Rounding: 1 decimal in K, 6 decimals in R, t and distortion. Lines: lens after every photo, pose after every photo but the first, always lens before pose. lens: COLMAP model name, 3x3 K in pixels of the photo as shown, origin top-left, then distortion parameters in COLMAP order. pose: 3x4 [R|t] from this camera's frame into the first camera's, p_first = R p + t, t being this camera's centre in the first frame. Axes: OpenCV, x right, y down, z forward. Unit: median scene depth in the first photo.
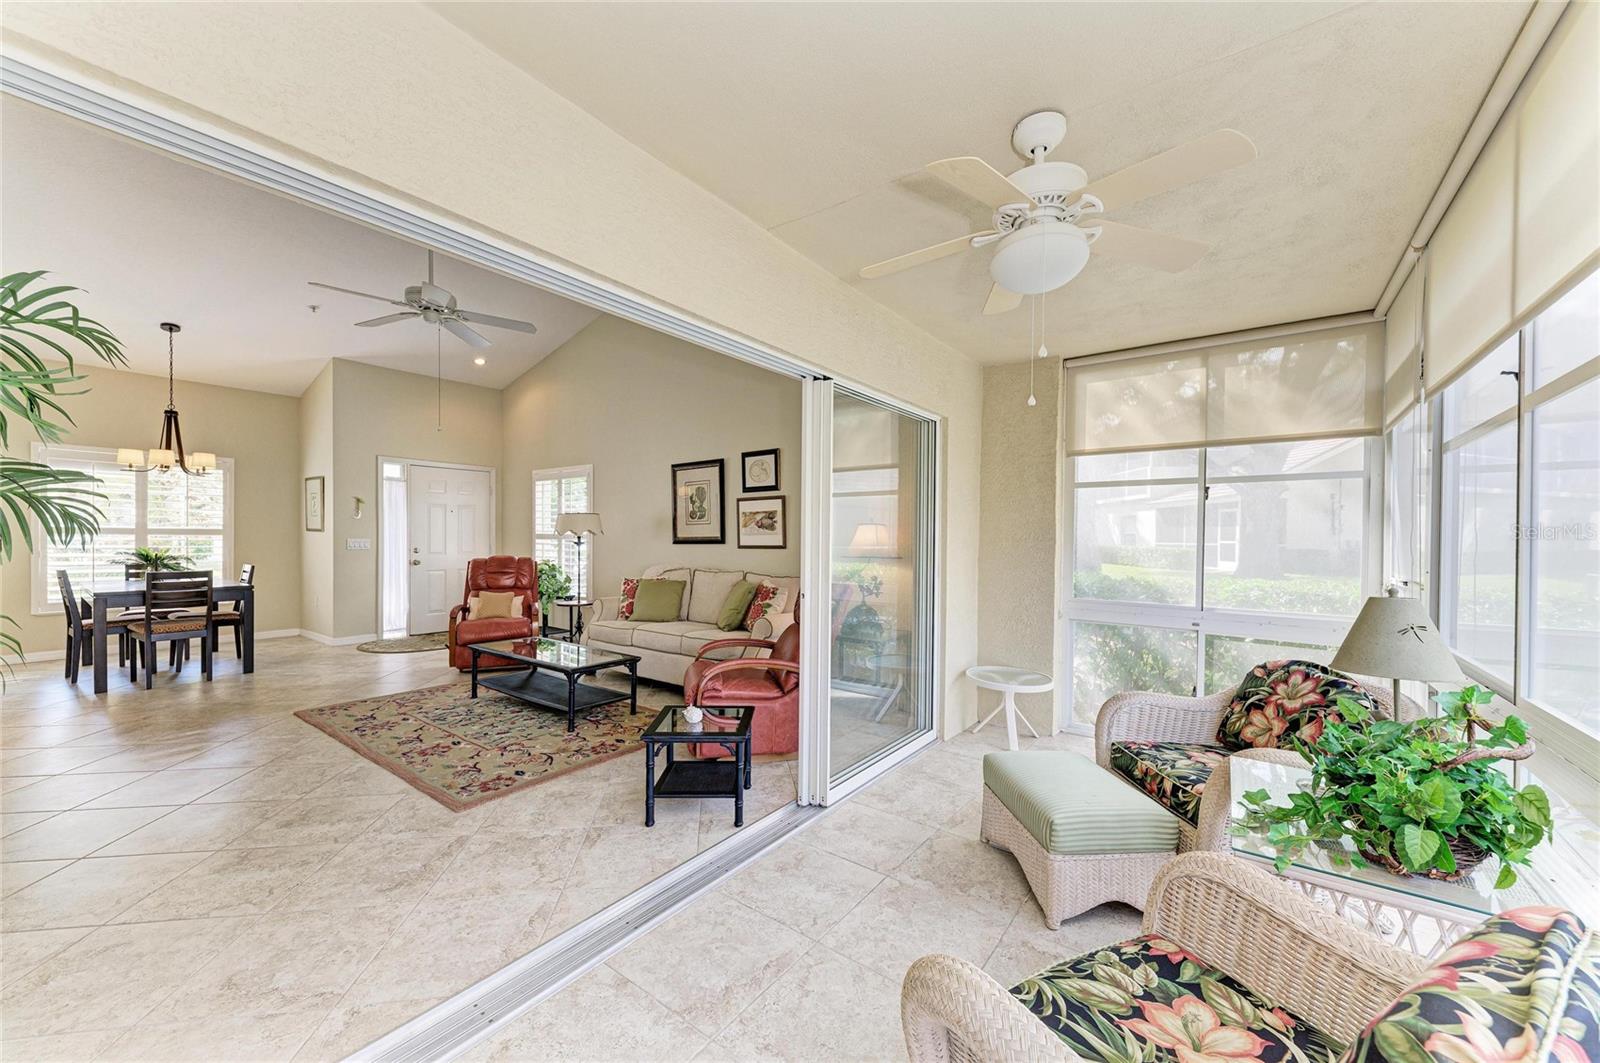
lens RADIAL K [[604.3, 0, 811.9], [0, 604.3, 543.2], [0, 0, 1]] dist [0.010863, -0.001920]
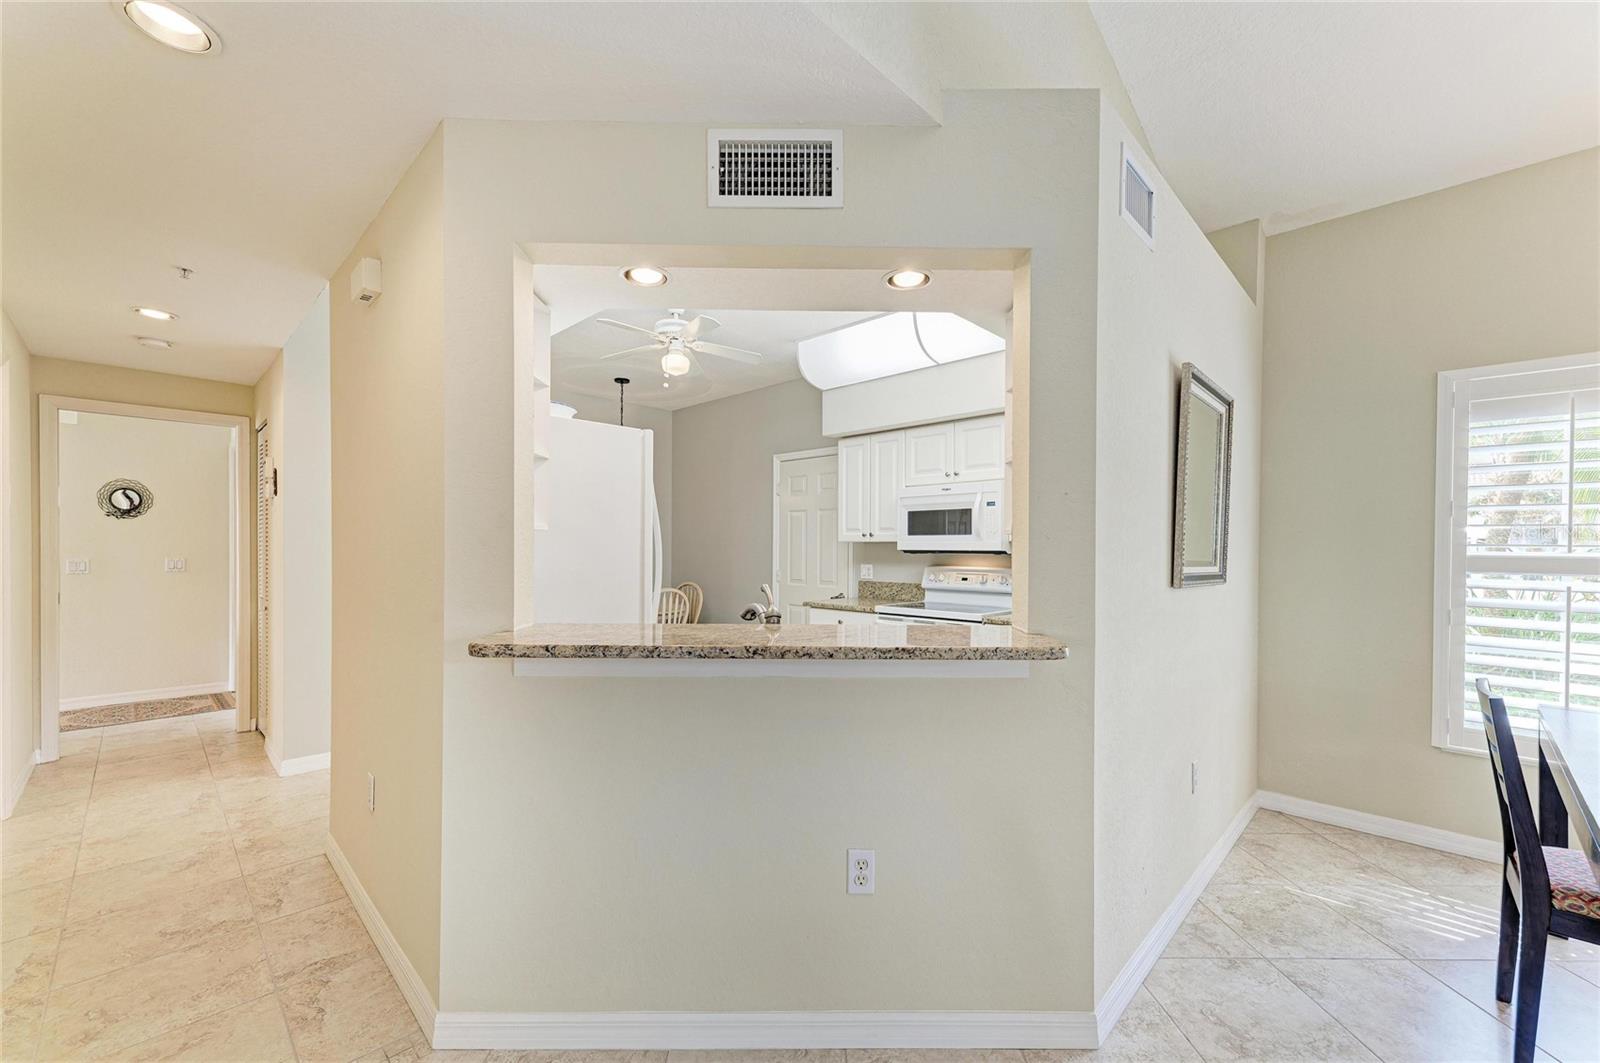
lens RADIAL K [[627.1, 0, 835.5], [0, 627.1, 550.6], [0, 0, 1]] dist [0.018758, -0.004832]
pose [[-0.118573, -0.004786, -0.992934, -0.886557], [-0.019200, 0.999812, -0.002527, -0.025894], [0.992760, 0.018765, -0.118643, 0.718671]]
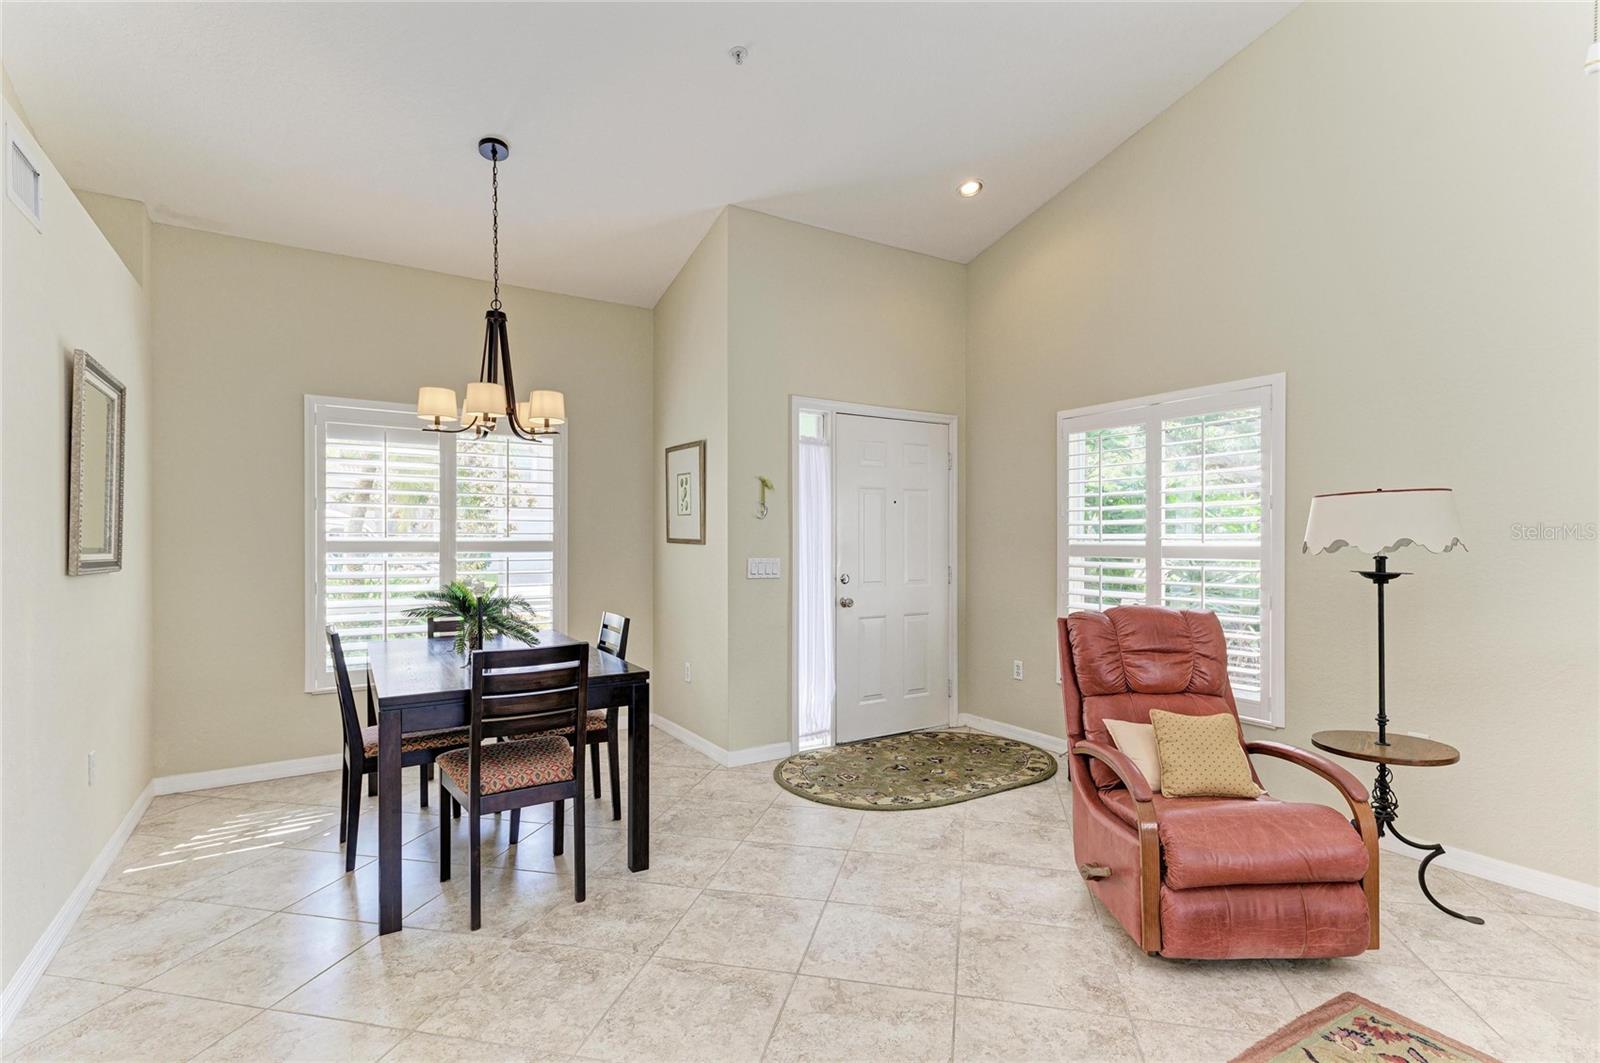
lens RADIAL K [[765.3, 0, 809.3], [0, 765.3, 543.5], [0, 0, 1]] dist [0.014793, -0.003484]
pose [[0.932229, -0.005605, -0.361826, -0.672488], [0.004064, 0.999979, -0.005021, -0.022718], [0.361847, 0.003210, 0.932232, 0.581815]]
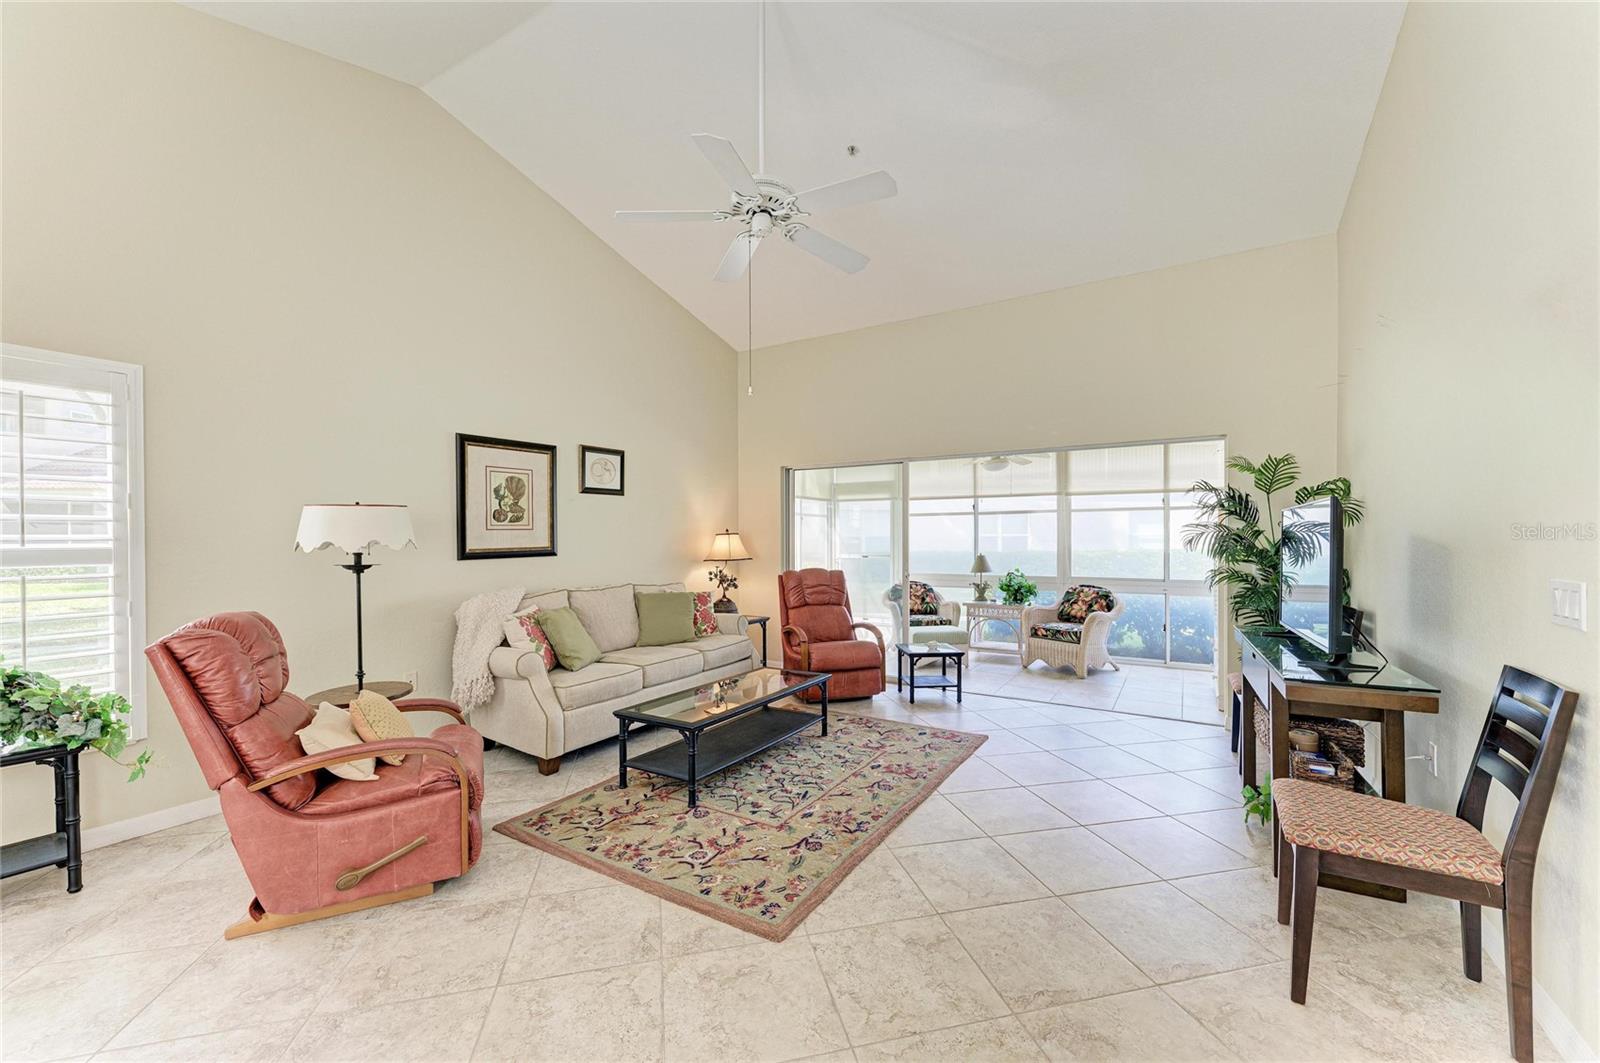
lens RADIAL K [[627.1, 0, 809.8], [0, 627.1, 542.8], [0, 0, 1]] dist [0.018758, -0.004832]
pose [[-0.094056, -0.014595, 0.995460, -1.146574], [0.011573, 0.999809, 0.015752, -0.028894], [-0.995500, 0.013002, -0.093869, 0.878975]]
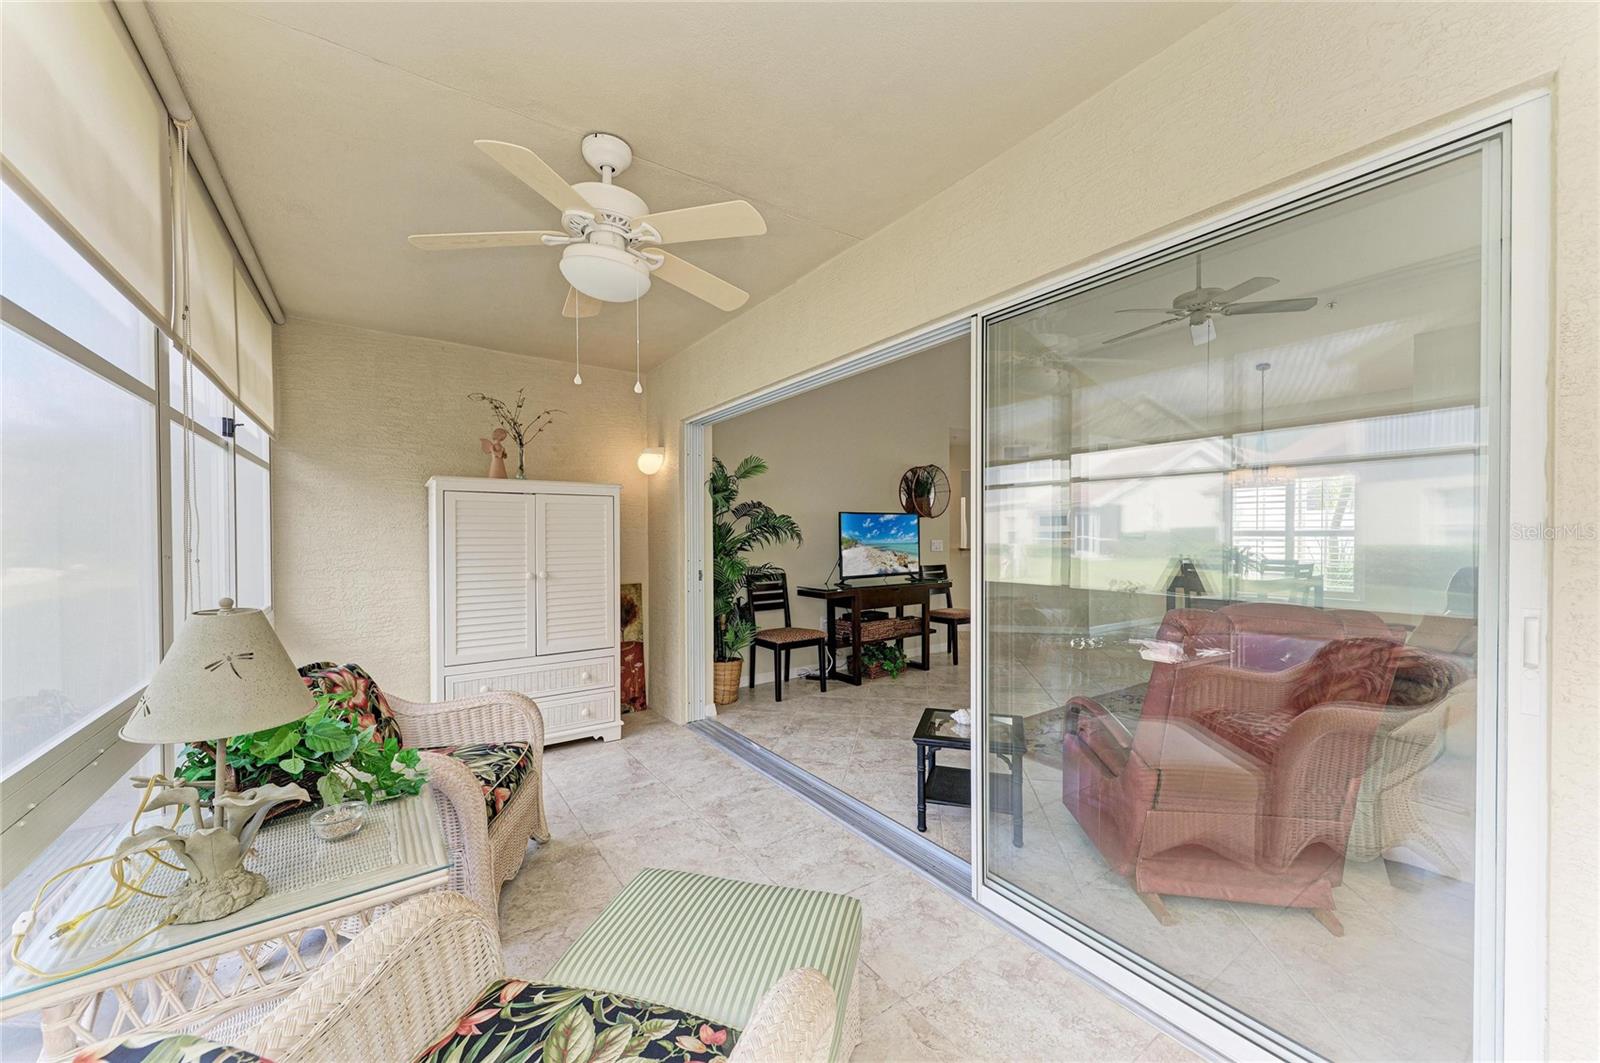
lens RADIAL K [[594.8, 0, 804.2], [0, 594.8, 543.5], [0, 0, 1]] dist [0.015217, -0.003680]
pose [[-0.323240, 0.005109, -0.946303, 0.458628], [-0.008786, 0.999926, 0.008399, -0.000161], [0.946276, 0.011029, -0.323171, 0.608987]]
